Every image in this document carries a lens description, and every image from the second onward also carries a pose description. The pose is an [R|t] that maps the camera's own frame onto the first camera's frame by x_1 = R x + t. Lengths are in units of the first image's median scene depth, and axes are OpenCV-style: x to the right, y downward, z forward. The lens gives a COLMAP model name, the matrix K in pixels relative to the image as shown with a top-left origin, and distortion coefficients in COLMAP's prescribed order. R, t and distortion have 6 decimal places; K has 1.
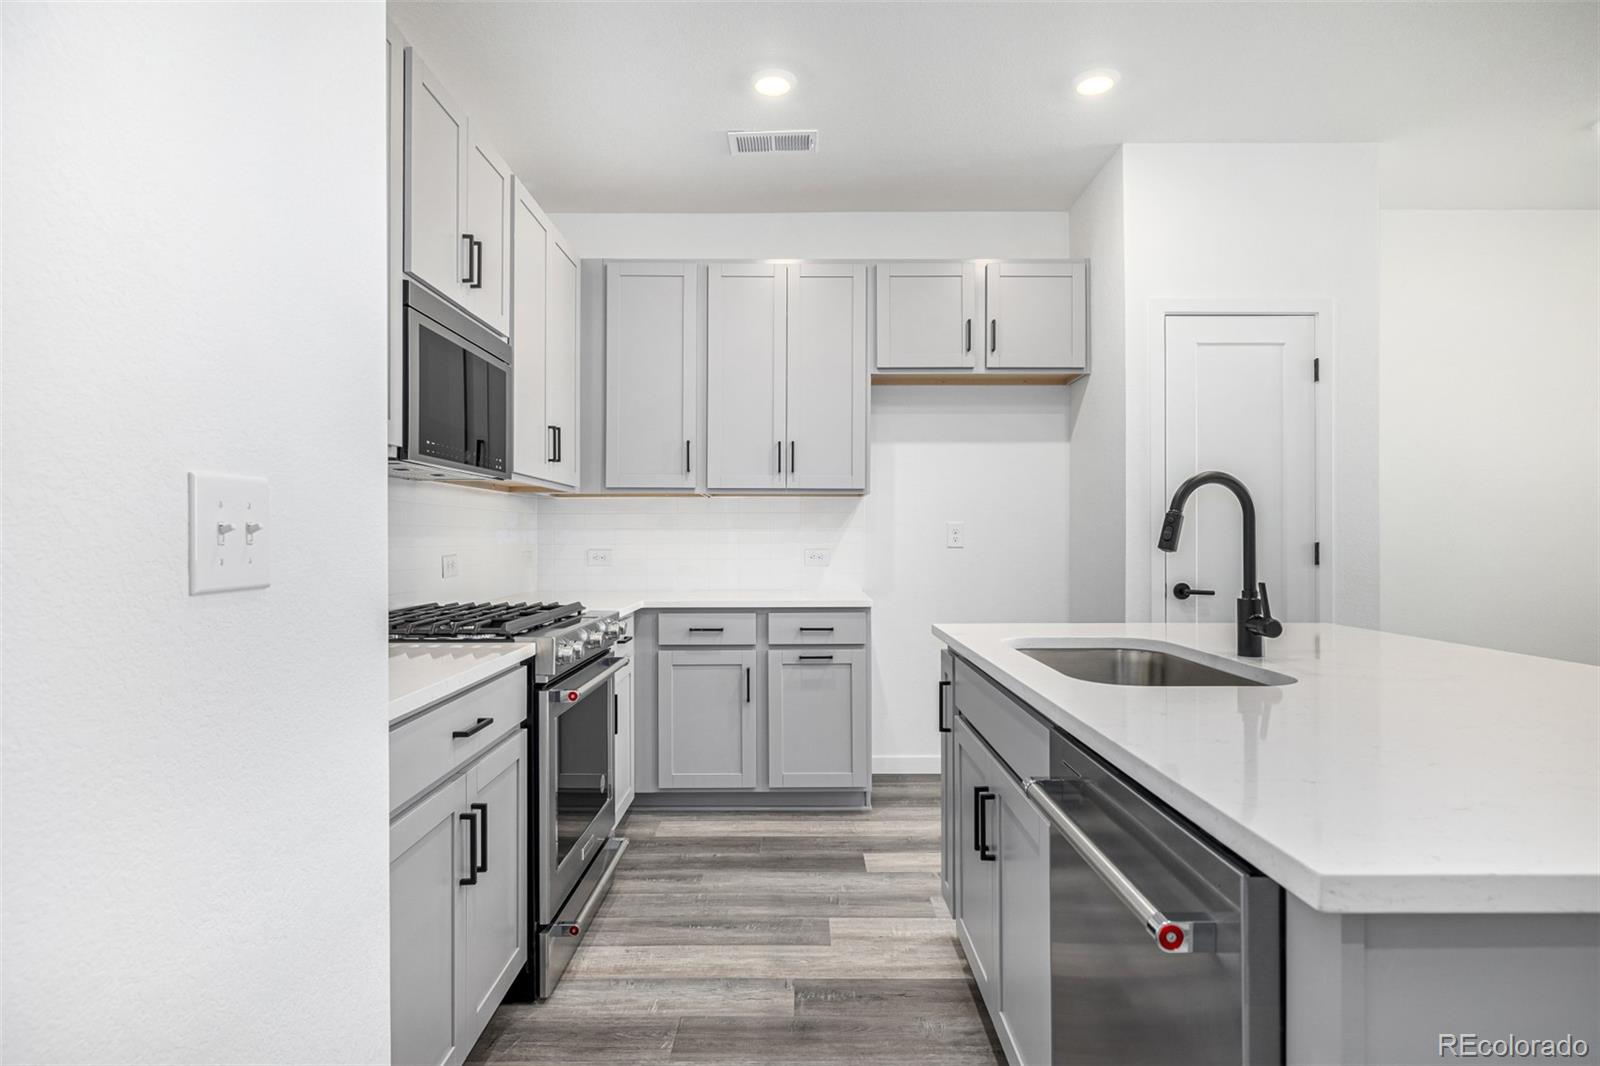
lens RADIAL K [[856.4, 0, 797.4], [0, 856.4, 535.9], [0, 0, 1]] dist [0.002100, 0.000320]
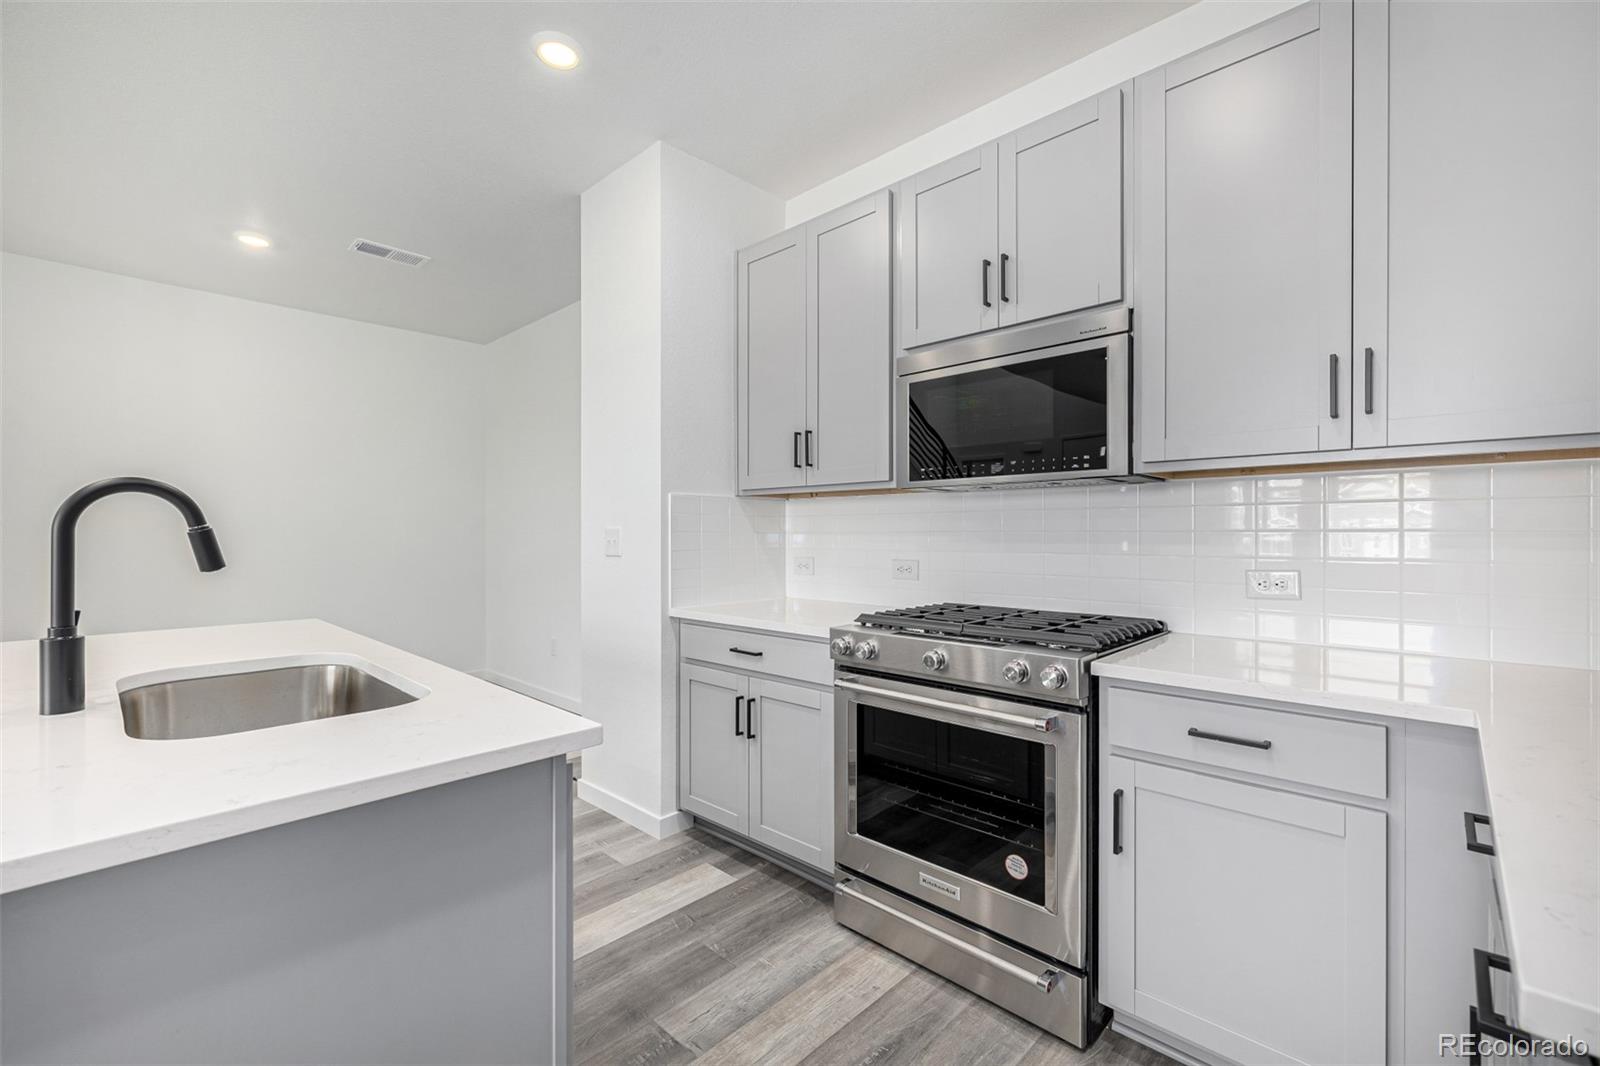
lens RADIAL K [[677.3, 0, 804.6], [0, 677.3, 537.9], [0, 0, 1]] dist [0.004356, -0.000556]
pose [[-0.684669, 0.005442, -0.728834, 0.308820], [0.003115, 0.999985, 0.004541, -0.010499], [0.728848, 0.000839, -0.684675, 1.135647]]
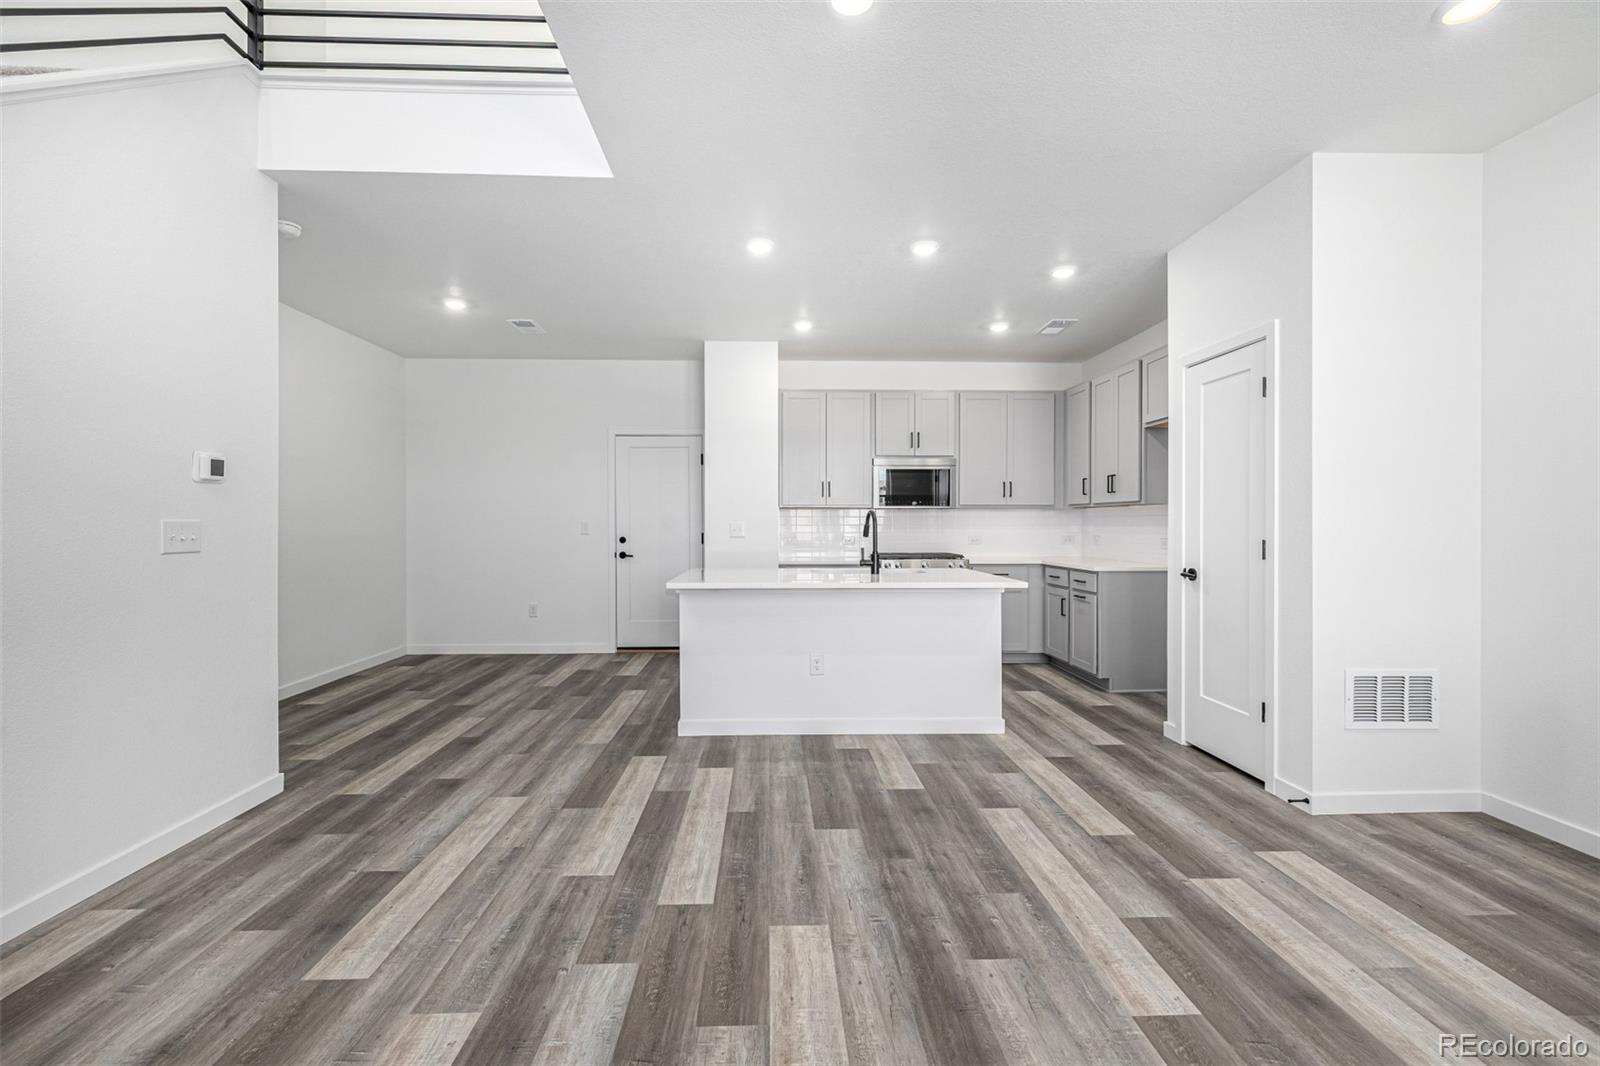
lens RADIAL K [[677.3, 0, 787.6], [0, 677.3, 529.4], [0, 0, 1]] dist [0.004356, -0.000556]
pose [[0.027868, 0.007919, -0.999580, 1.661691], [0.002951, 0.999964, 0.008004, -0.017298], [0.999607, -0.003173, 0.027843, 0.385753]]
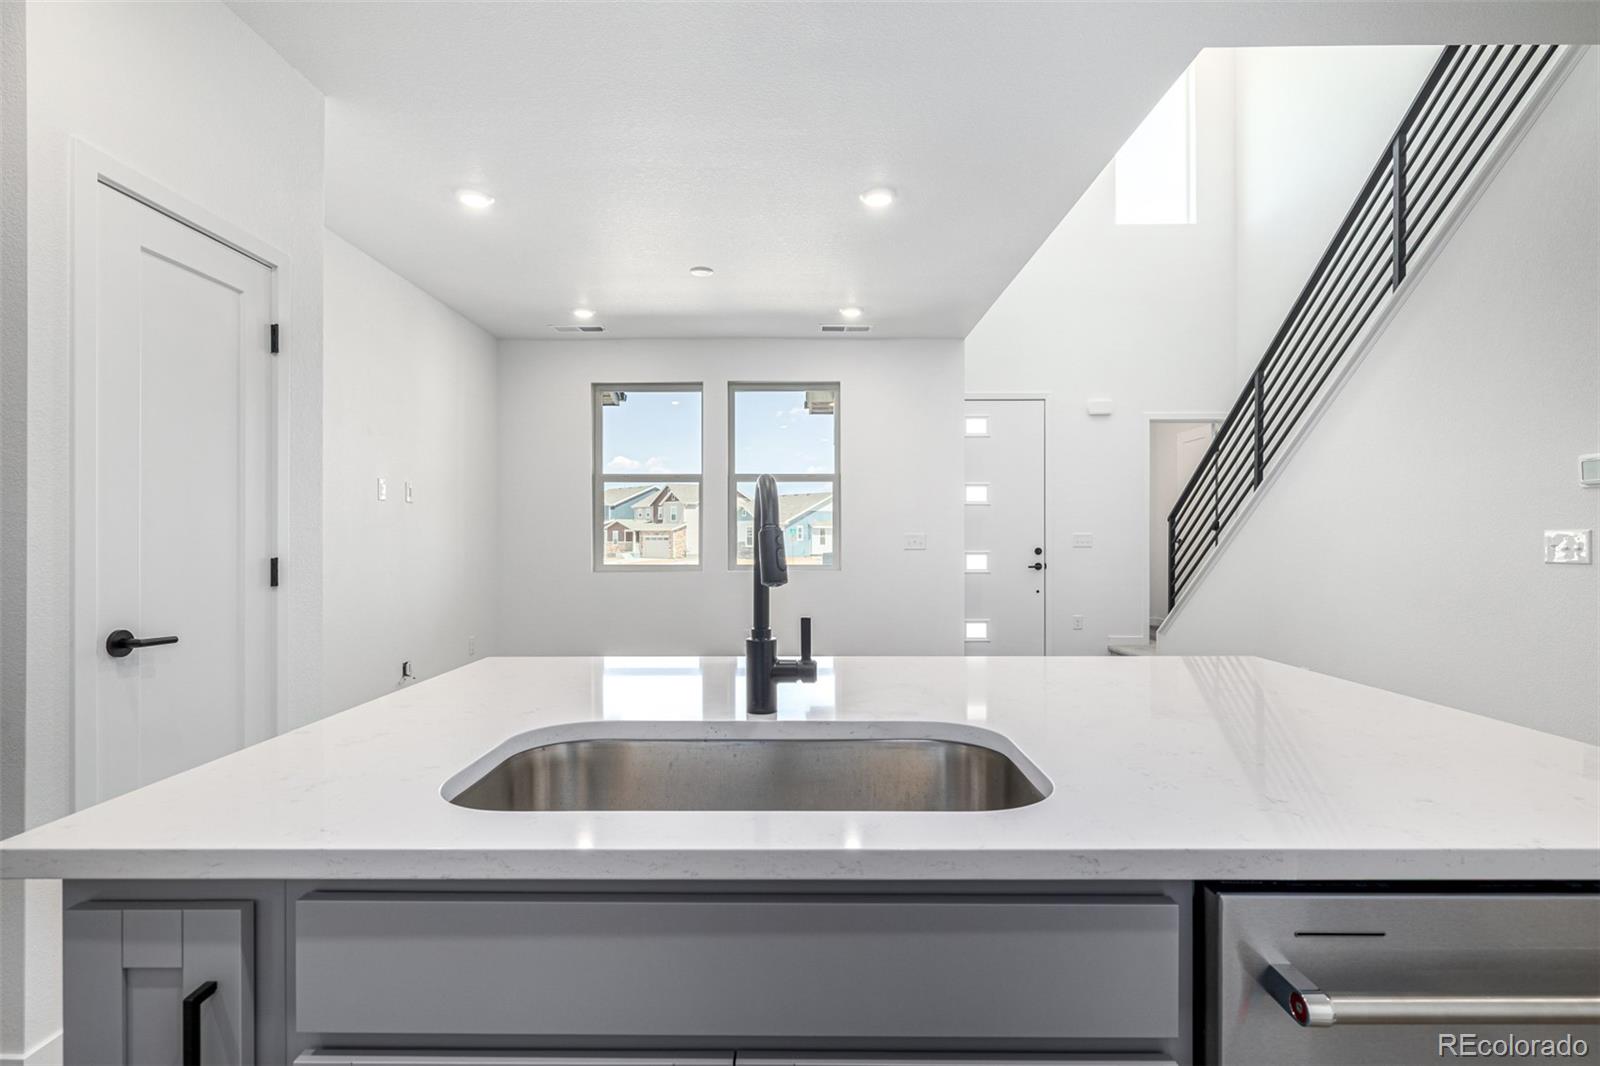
lens RADIAL K [[757.4, 0, 791.8], [0, 757.4, 543.0], [0, 0, 1]] dist [-0.003773, 0.000740]
pose [[0.016655, -0.005941, 0.999844, -0.090067], [0.000069, 0.999982, 0.005941, -0.011275], [-0.999861, -0.000030, 0.016655, 0.577446]]
